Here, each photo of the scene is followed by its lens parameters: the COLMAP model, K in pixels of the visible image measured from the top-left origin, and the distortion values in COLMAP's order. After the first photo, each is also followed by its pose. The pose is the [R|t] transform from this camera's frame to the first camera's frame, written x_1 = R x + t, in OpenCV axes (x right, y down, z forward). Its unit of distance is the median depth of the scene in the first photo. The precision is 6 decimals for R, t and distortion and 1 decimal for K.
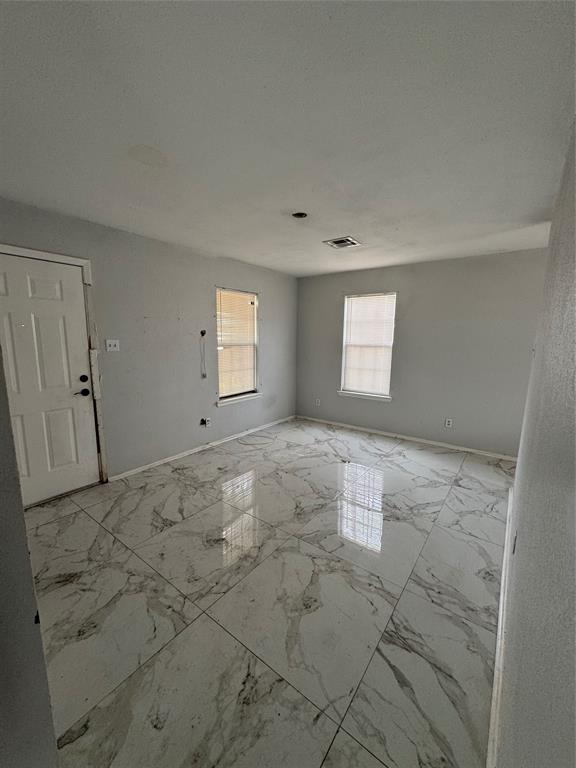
lens RADIAL K [[305.7, 0, 288.0], [0, 305.7, 384.0], [0, 0, 1]] dist [-0.000473, 0.000065]
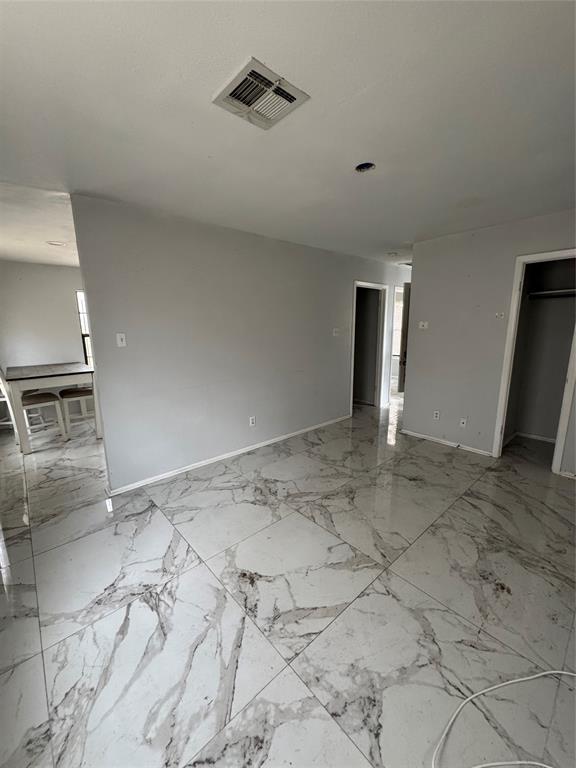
lens RADIAL K [[305.7, 0, 288.0], [0, 305.7, 384.0], [0, 0, 1]] dist [-0.000473, 0.000065]
pose [[-0.980412, -0.037856, 0.193284, 0.052858], [0.030397, 0.940515, 0.338391, -0.269591], [-0.194596, 0.337638, -0.920941, 1.700706]]
